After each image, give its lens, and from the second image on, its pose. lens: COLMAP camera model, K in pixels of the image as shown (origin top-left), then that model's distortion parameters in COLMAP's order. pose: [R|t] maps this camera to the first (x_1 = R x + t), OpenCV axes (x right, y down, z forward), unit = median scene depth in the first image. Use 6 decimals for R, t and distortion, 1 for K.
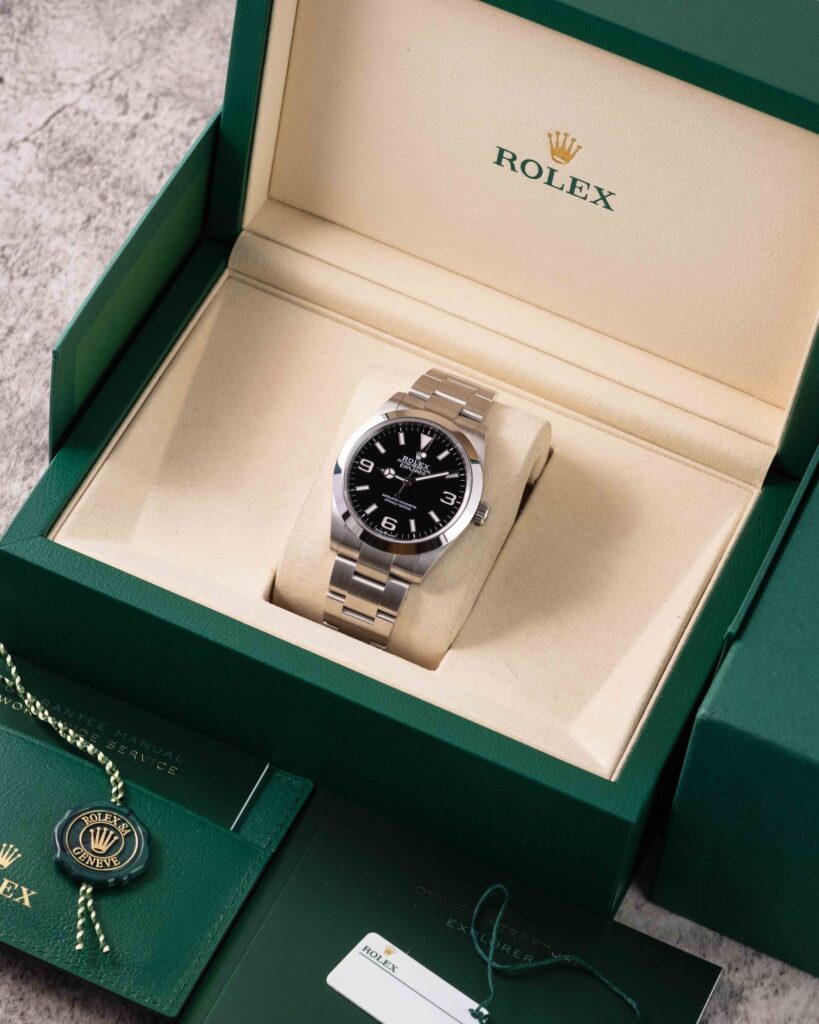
lens RADIAL K [[3665.6, 0, 409.5], [0, 3665.6, 512.0], [0, 0, 1]] dist [0.204703, 0.867151]
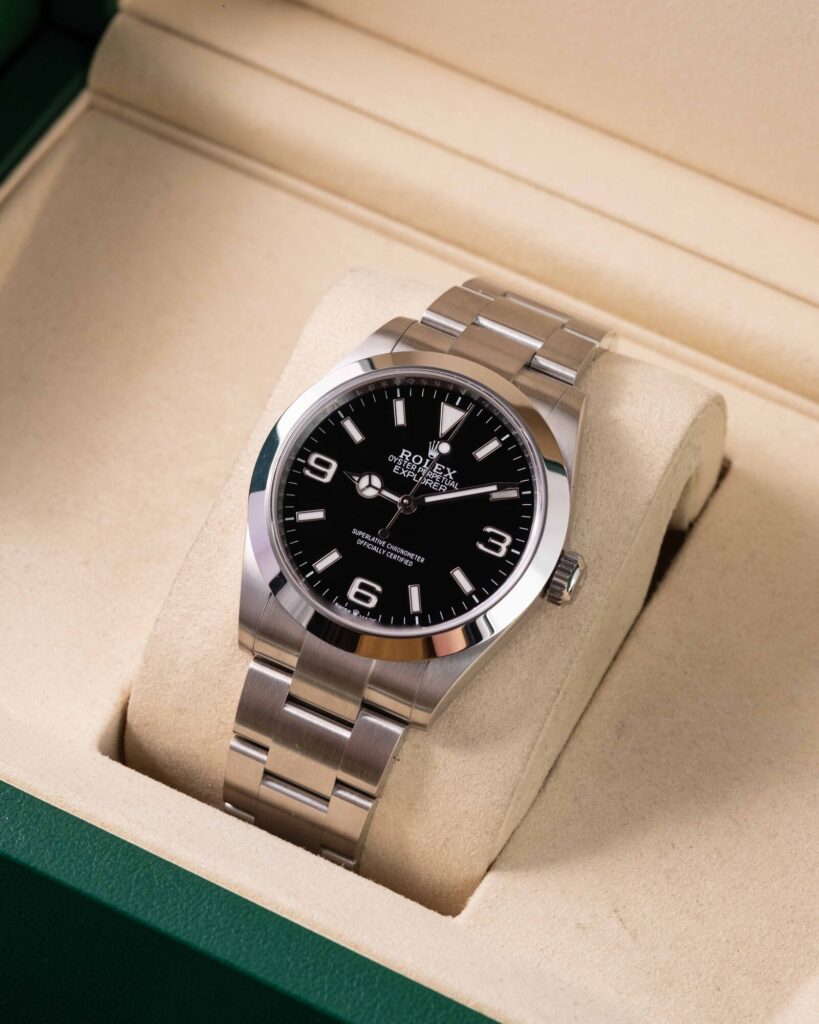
lens RADIAL K [[3665.6, 0, 409.5], [0, 3665.6, 512.0], [0, 0, 1]] dist [0.204703, 0.867151]
pose [[0.997361, 0.027944, -0.067008, 0.030633], [-0.031940, 0.997728, -0.059324, 0.020097], [0.065198, 0.061308, 0.995987, 0.536569]]
